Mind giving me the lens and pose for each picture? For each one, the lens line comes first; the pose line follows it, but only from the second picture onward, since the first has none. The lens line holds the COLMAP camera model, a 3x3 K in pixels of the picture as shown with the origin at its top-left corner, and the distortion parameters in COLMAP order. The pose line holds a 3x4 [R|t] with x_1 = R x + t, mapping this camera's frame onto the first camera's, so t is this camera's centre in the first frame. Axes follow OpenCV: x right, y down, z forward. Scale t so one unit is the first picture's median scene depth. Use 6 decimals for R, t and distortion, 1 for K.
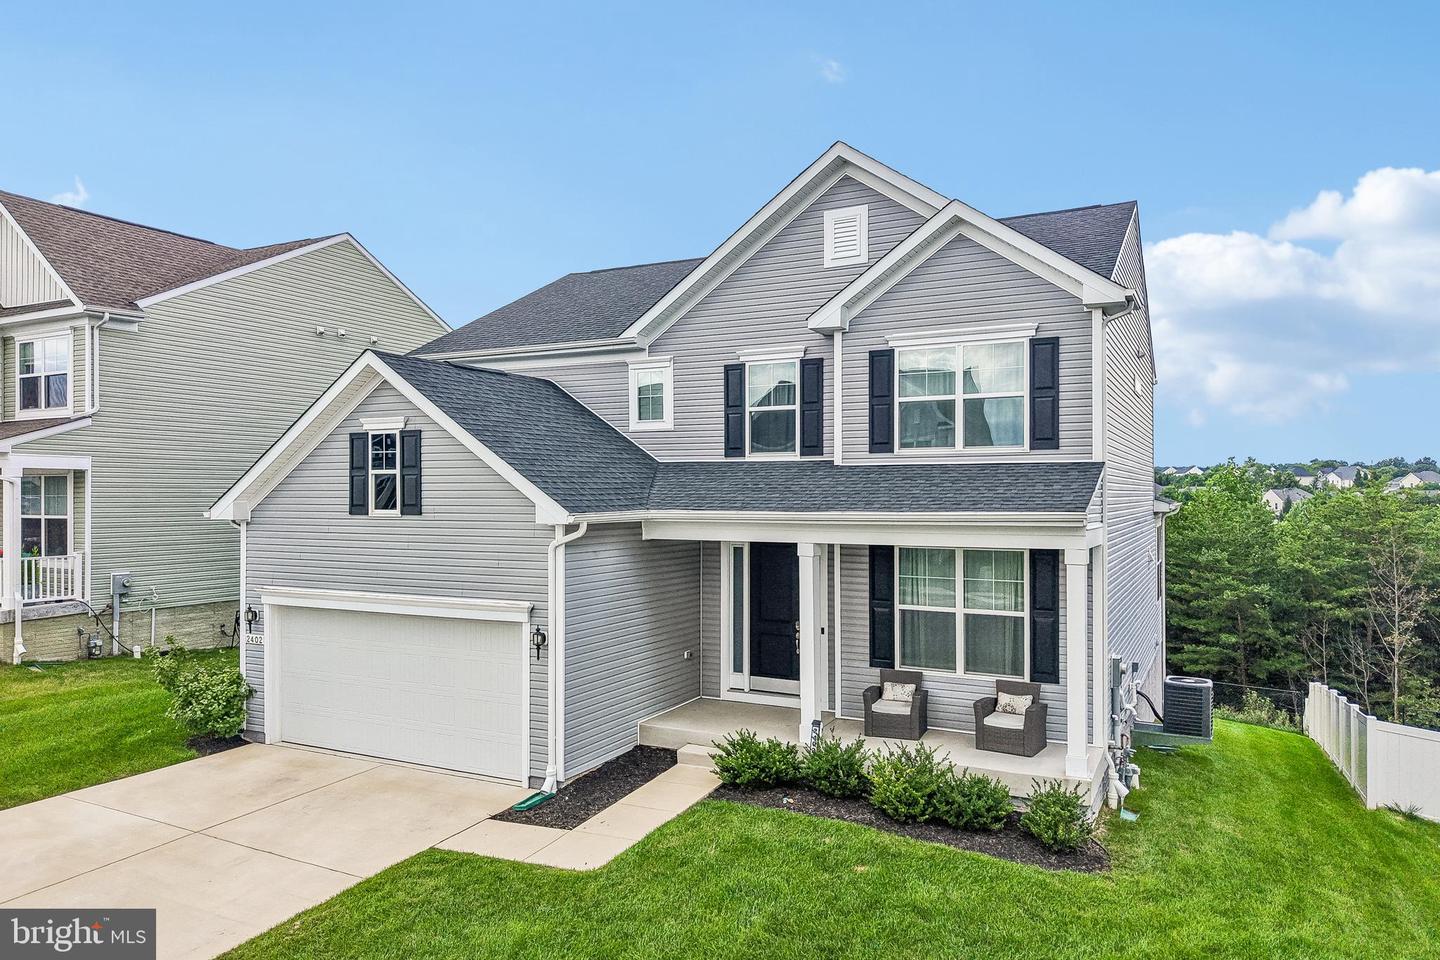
lens RADIAL K [[966.7, 0, 722.7], [0, 966.7, 496.0], [0, 0, 1]] dist [0.034316, -0.032567]
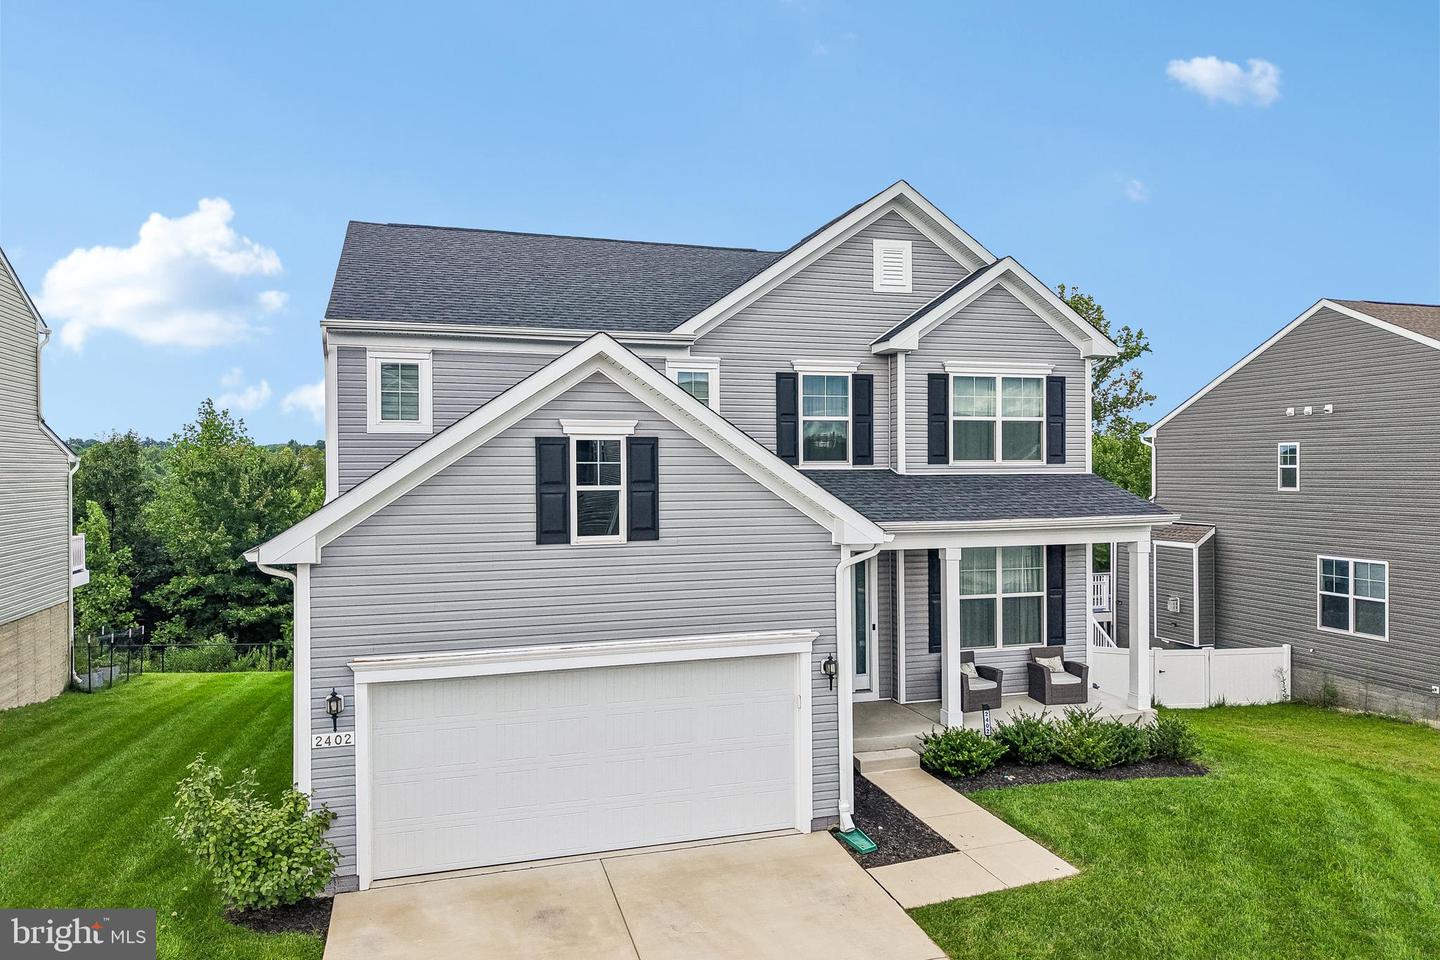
lens RADIAL K [[963.2, 0, 722.9], [0, 963.2, 479.7], [0, 0, 1]] dist [0.031561, -0.030802]
pose [[0.713916, -0.010110, 0.700159, -0.821585], [0.007255, 0.999949, 0.007041, -0.036337], [-0.700194, 0.000053, 0.713953, 0.371688]]
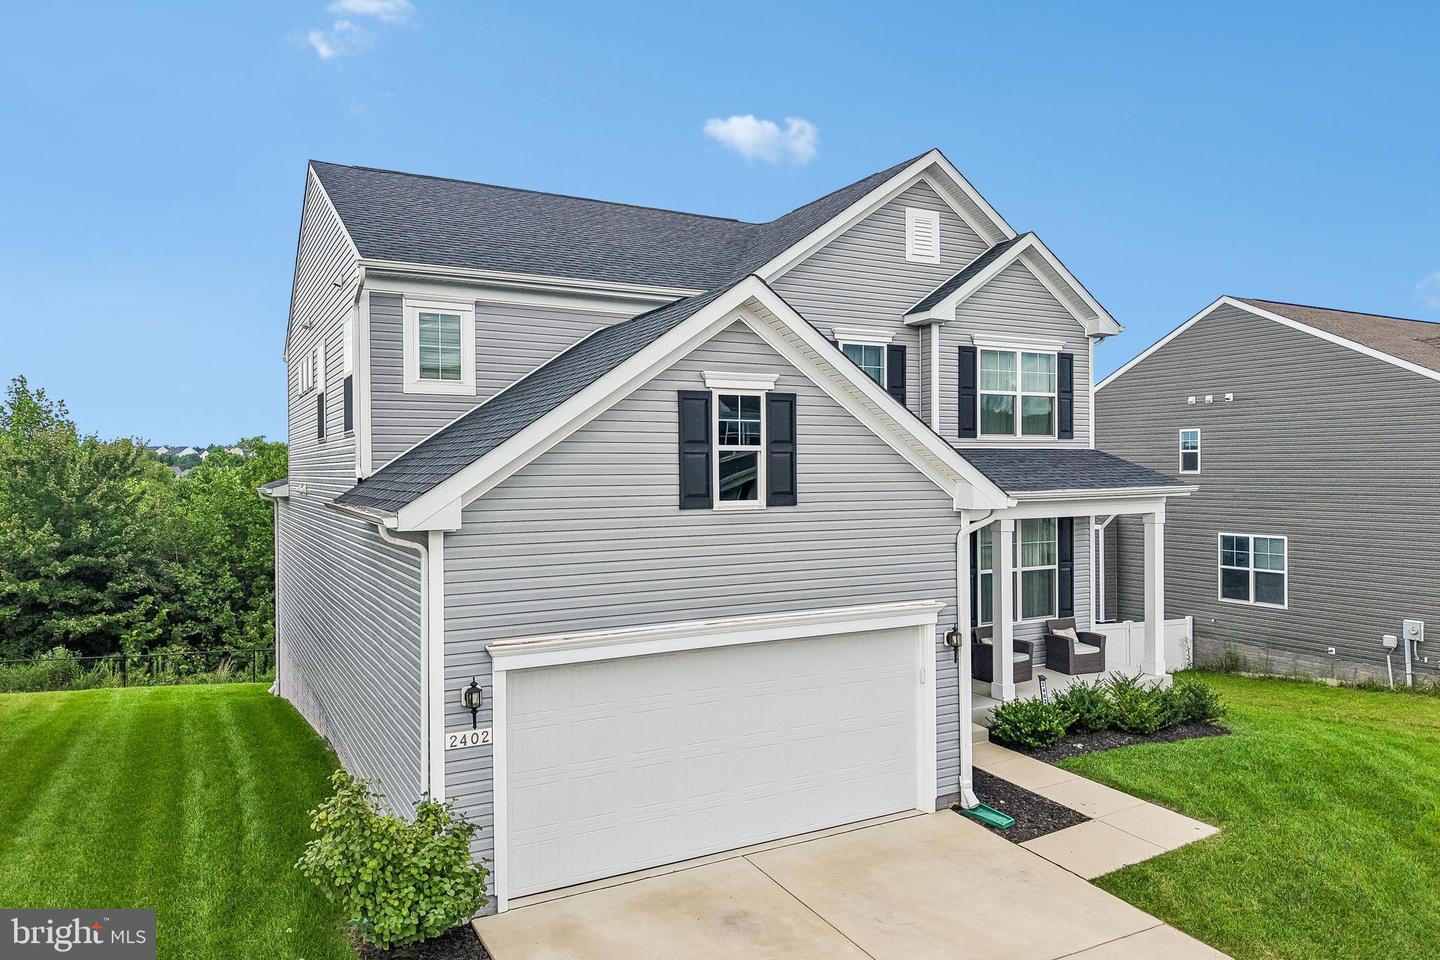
lens RADIAL K [[963.2, 0, 722.9], [0, 963.2, 479.7], [0, 0, 1]] dist [0.031561, -0.030802]
pose [[0.560208, -0.011971, 0.828265, -0.941751], [0.009398, 0.999923, 0.008096, -0.007372], [-0.828298, 0.003249, 0.560278, 0.612291]]
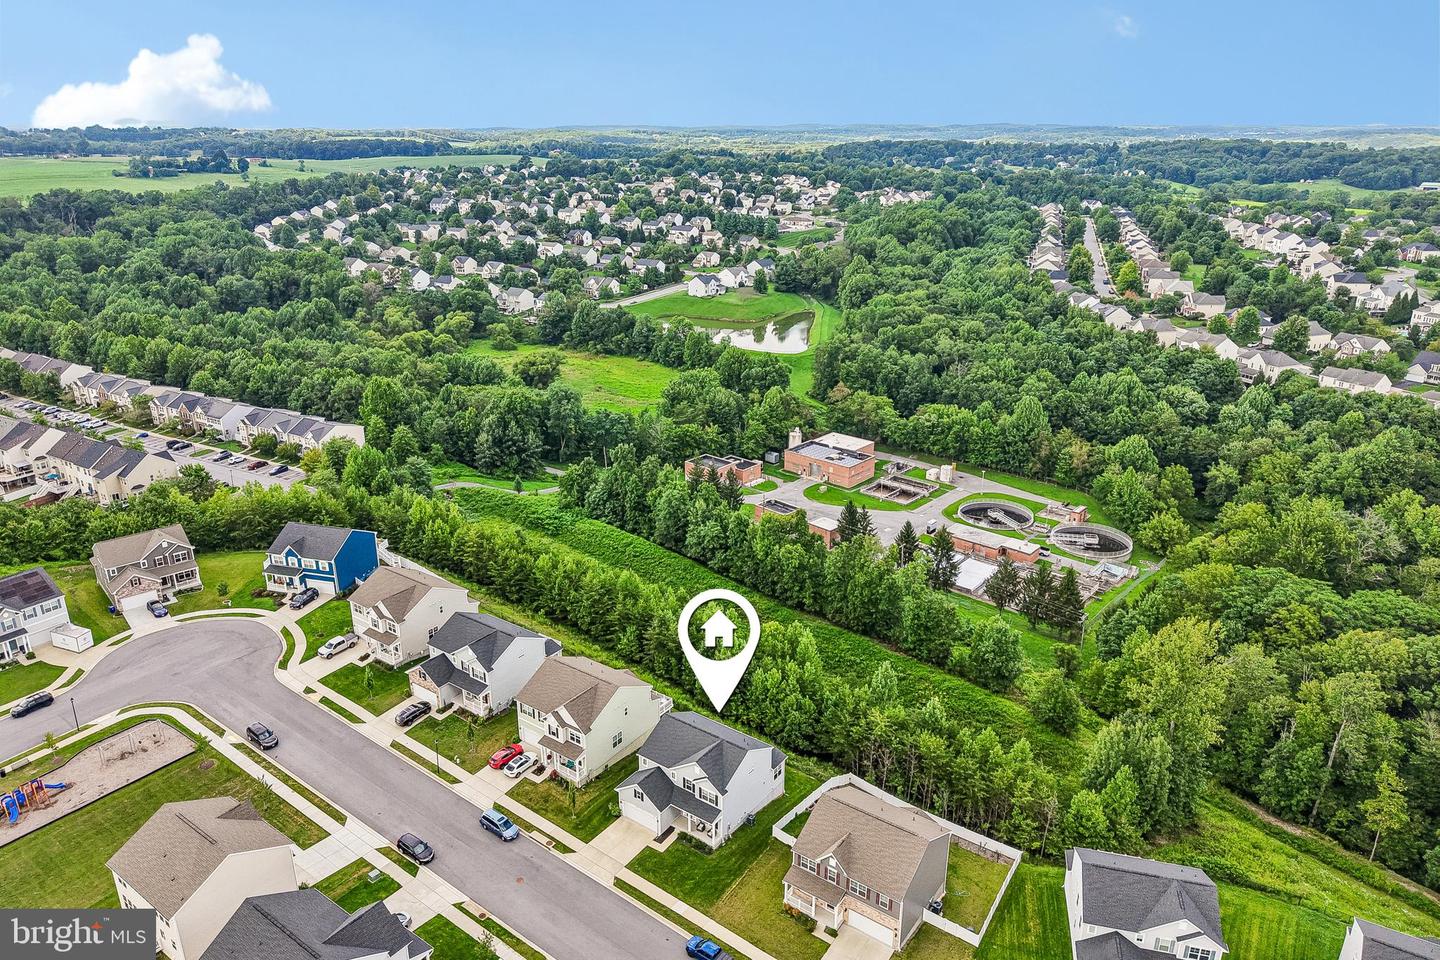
lens RADIAL K [[960.4, 0, 720.0], [0, 960.4, 480.0], [0, 0, 1]] dist [0.058580, -0.066176]
pose [[0.988208, 0.053257, -0.143559, 1.319252], [-0.000843, 0.939443, 0.342704, -5.195132], [0.153117, -0.338542, 0.928410, -5.417948]]
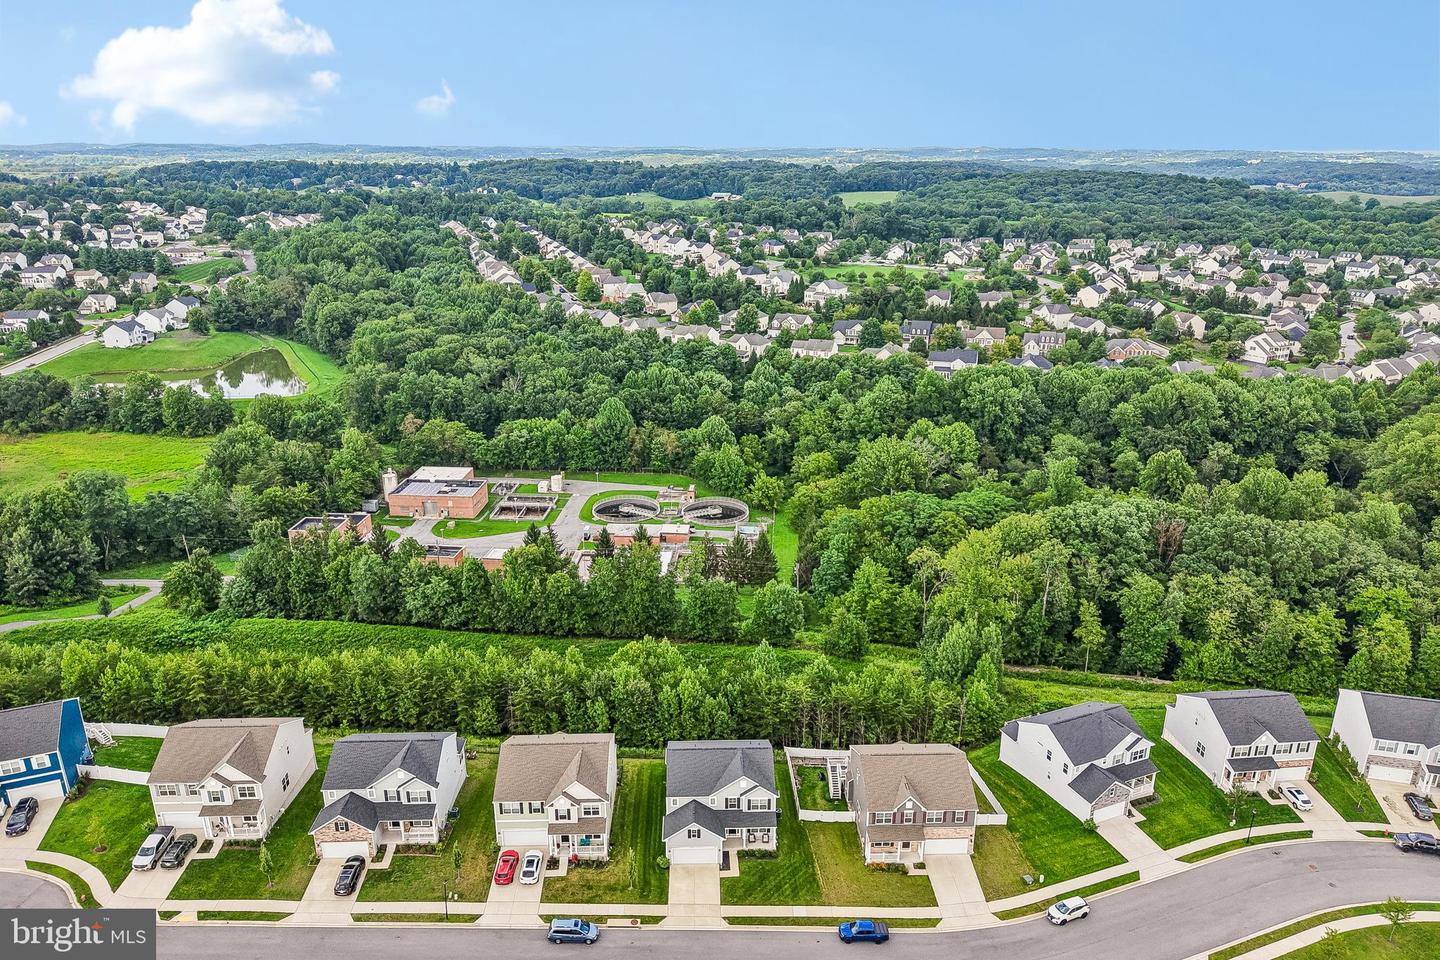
lens RADIAL K [[963.2, 0, 722.9], [0, 963.2, 479.7], [0, 0, 1]] dist [0.031561, -0.030802]
pose [[0.875350, -0.157901, 0.456979, -3.215499], [0.000765, 0.945619, 0.325277, -5.185383], [-0.483489, -0.284381, 0.827868, -4.675125]]
